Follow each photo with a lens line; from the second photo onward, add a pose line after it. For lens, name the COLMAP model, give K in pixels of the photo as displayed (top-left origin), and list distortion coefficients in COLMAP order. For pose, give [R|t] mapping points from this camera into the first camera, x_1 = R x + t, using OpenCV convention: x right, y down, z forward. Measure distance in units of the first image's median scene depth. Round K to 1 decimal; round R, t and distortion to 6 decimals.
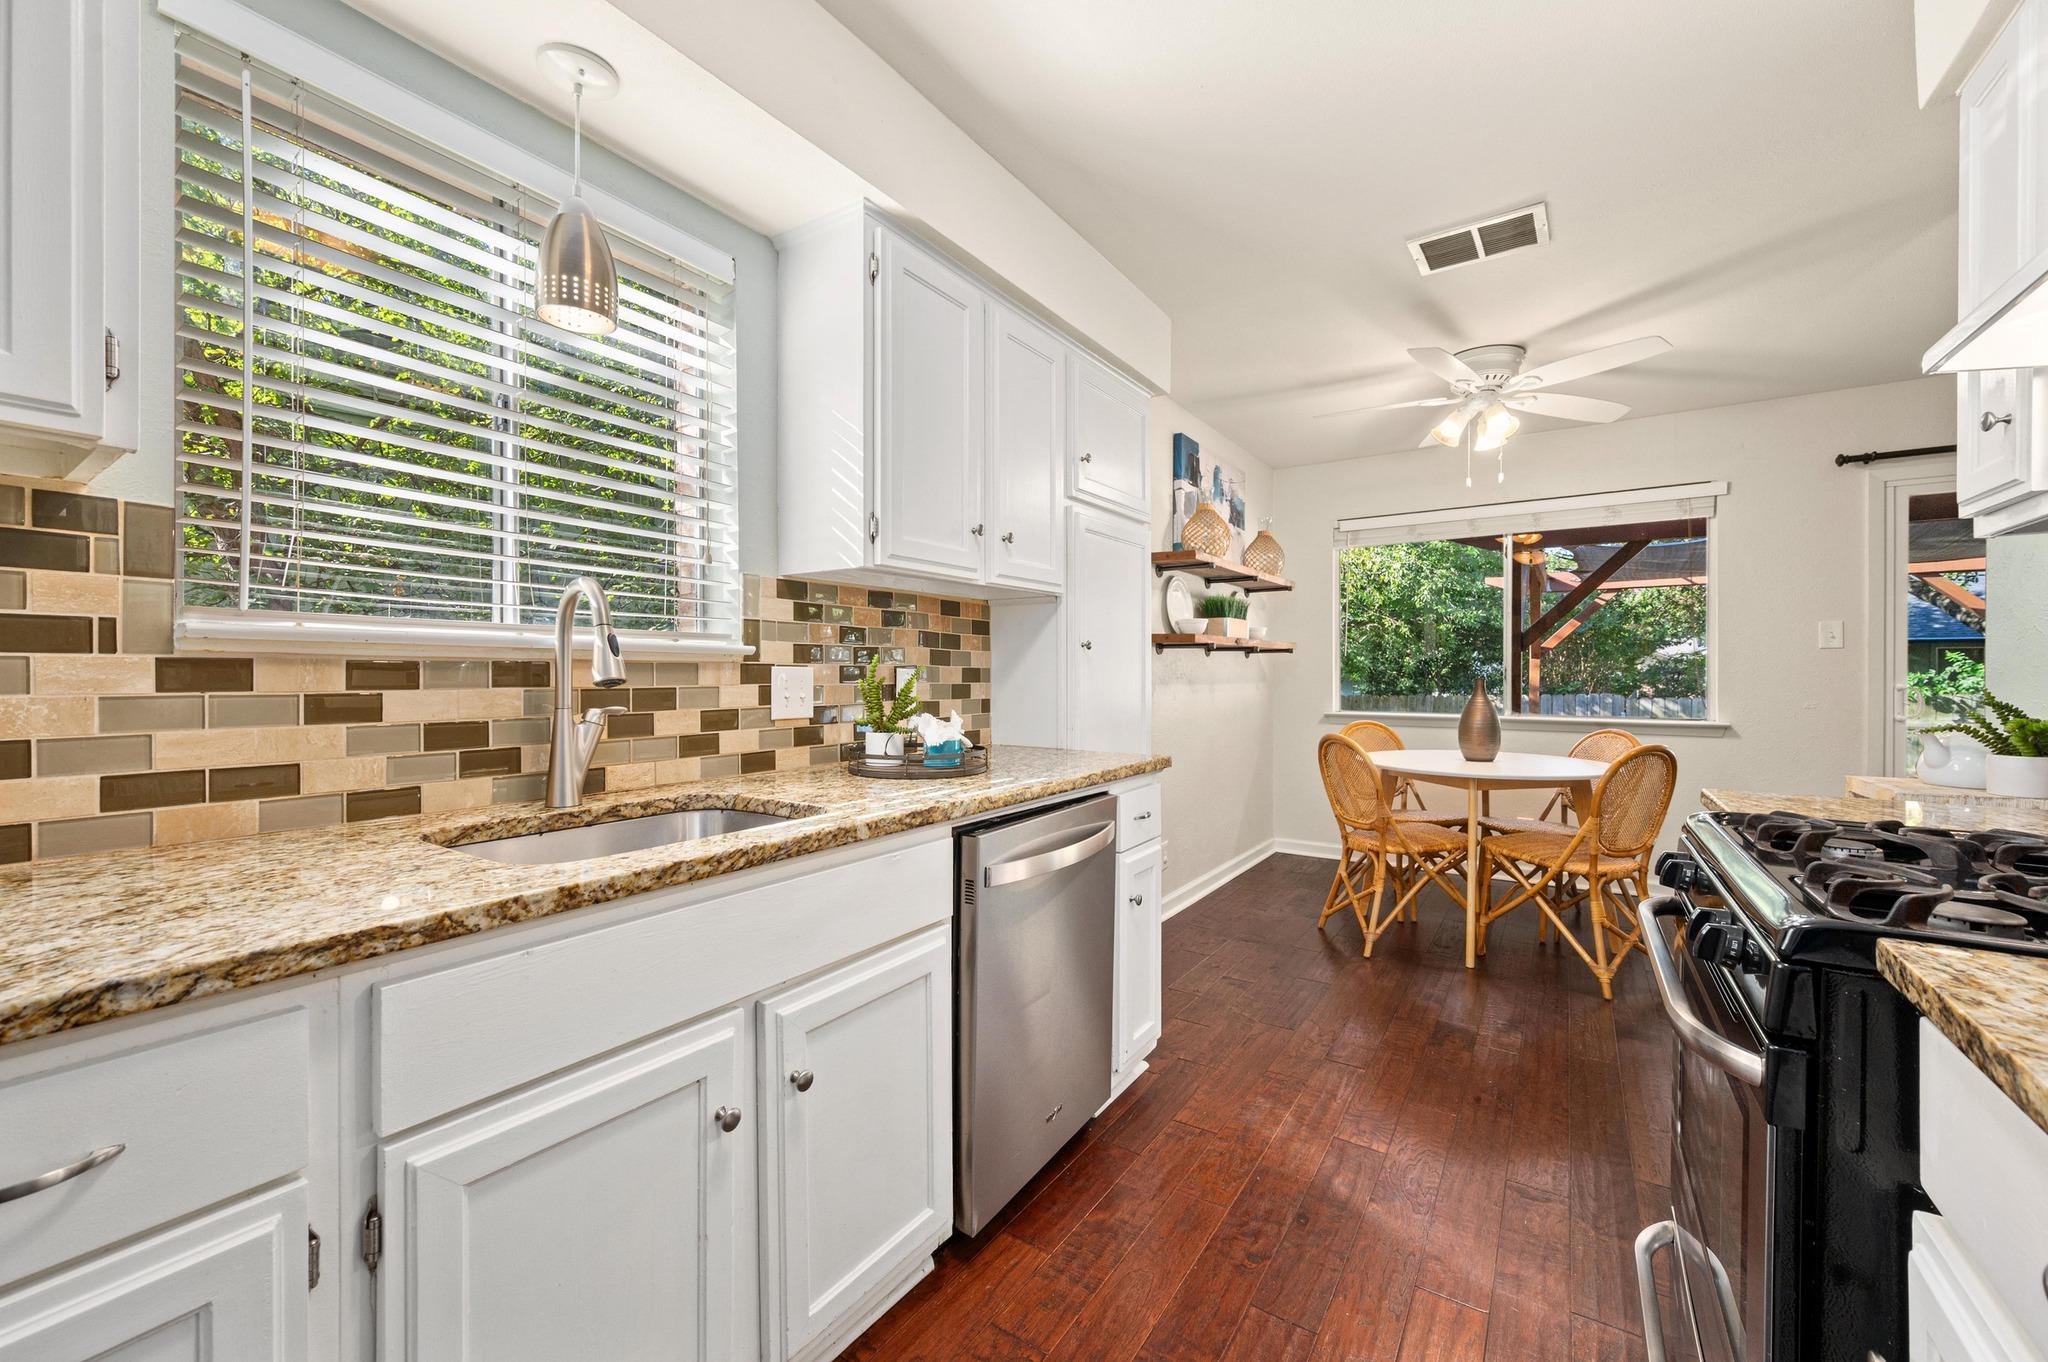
lens RADIAL K [[805.0, 0, 1023.9], [0, 805.0, 681.5], [0, 0, 1]] dist [-0.000850, 0.000161]
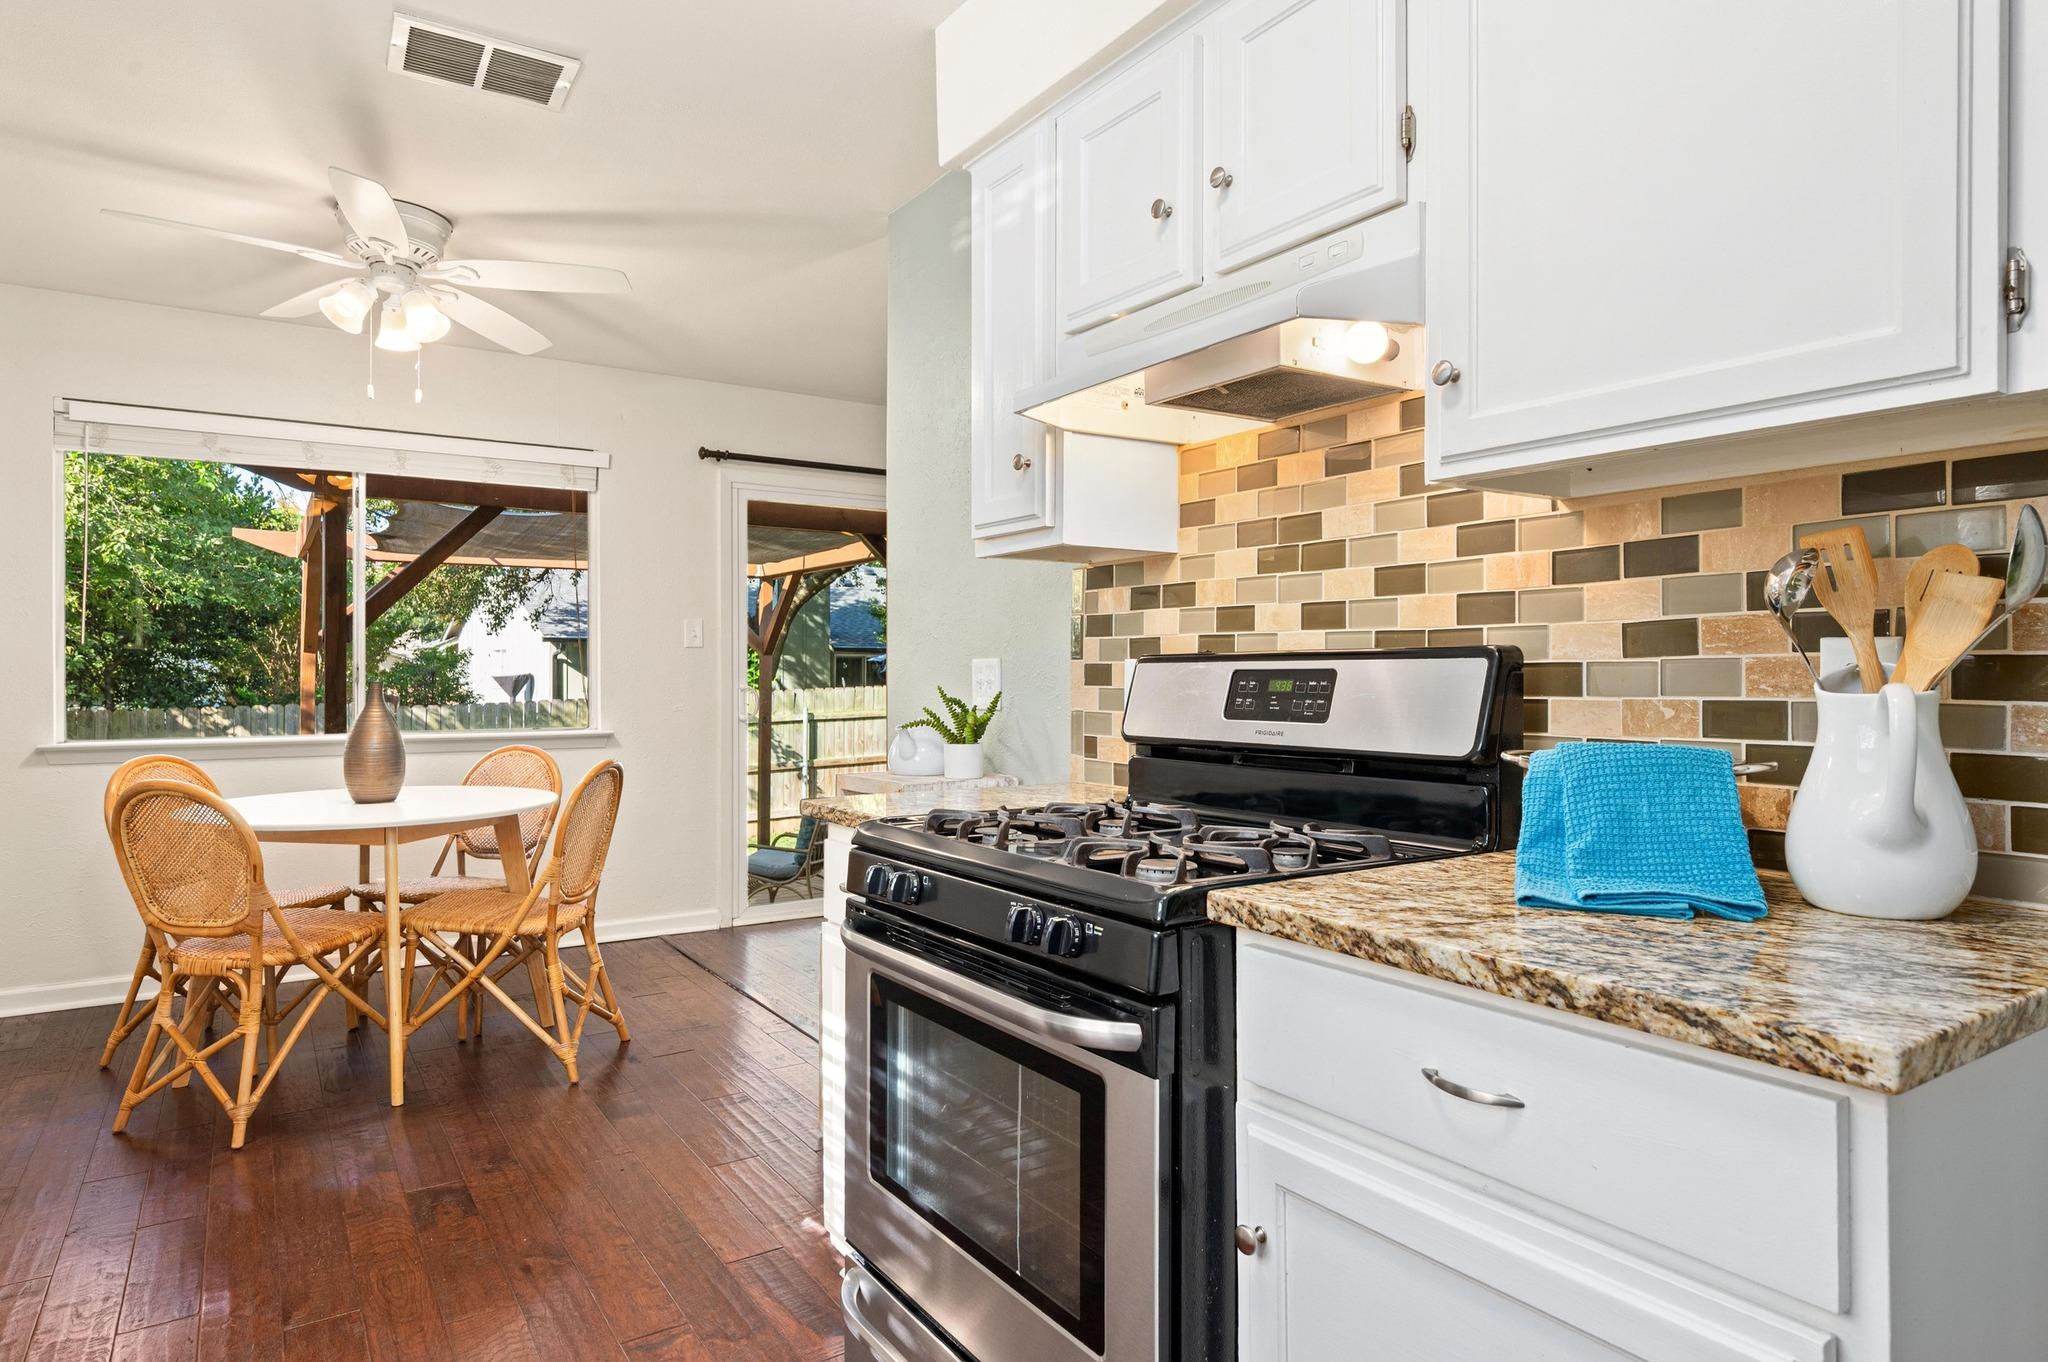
lens RADIAL K [[1156.0, 0, 1035.5], [0, 1156.0, 678.2], [0, 0, 1]] dist [0.000549, -0.001831]
pose [[0.377863, -0.003316, 0.925856, -0.140017], [0.008246, 0.999966, 0.000216, -0.002108], [-0.925825, 0.007553, 0.377878, 0.120434]]
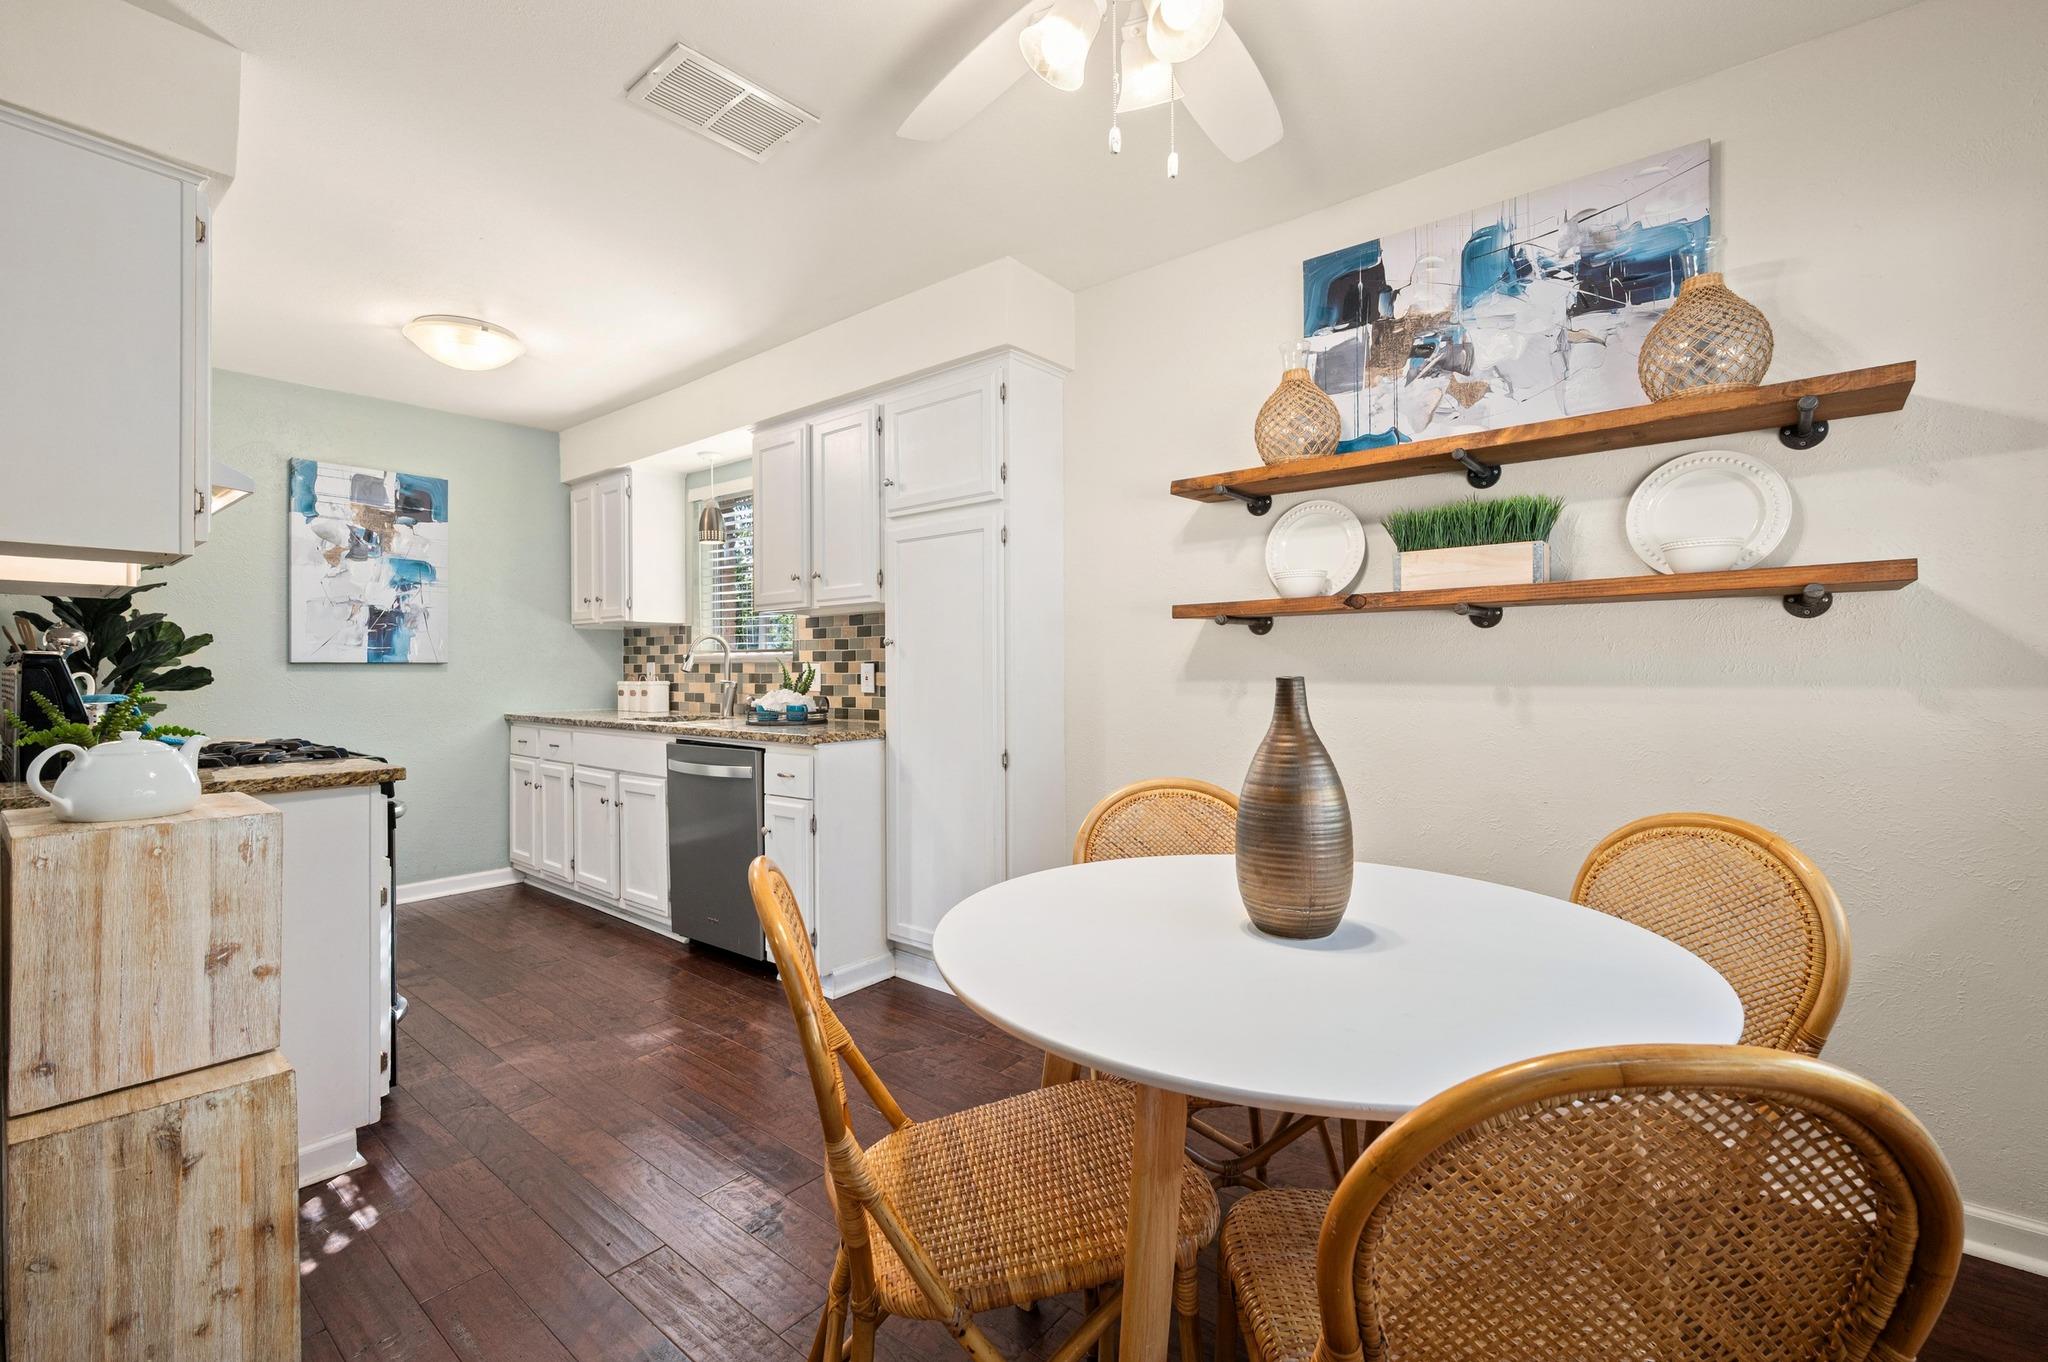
lens RADIAL K [[882.8, 0, 1021.5], [0, 882.8, 667.2], [0, 0, 1]] dist [-0.000550, 0.000003]
pose [[-0.098322, 0.000225, -0.995155, 1.006536], [-0.004559, 0.999989, 0.000676, -0.008068], [0.995144, 0.004603, -0.098320, 0.990980]]
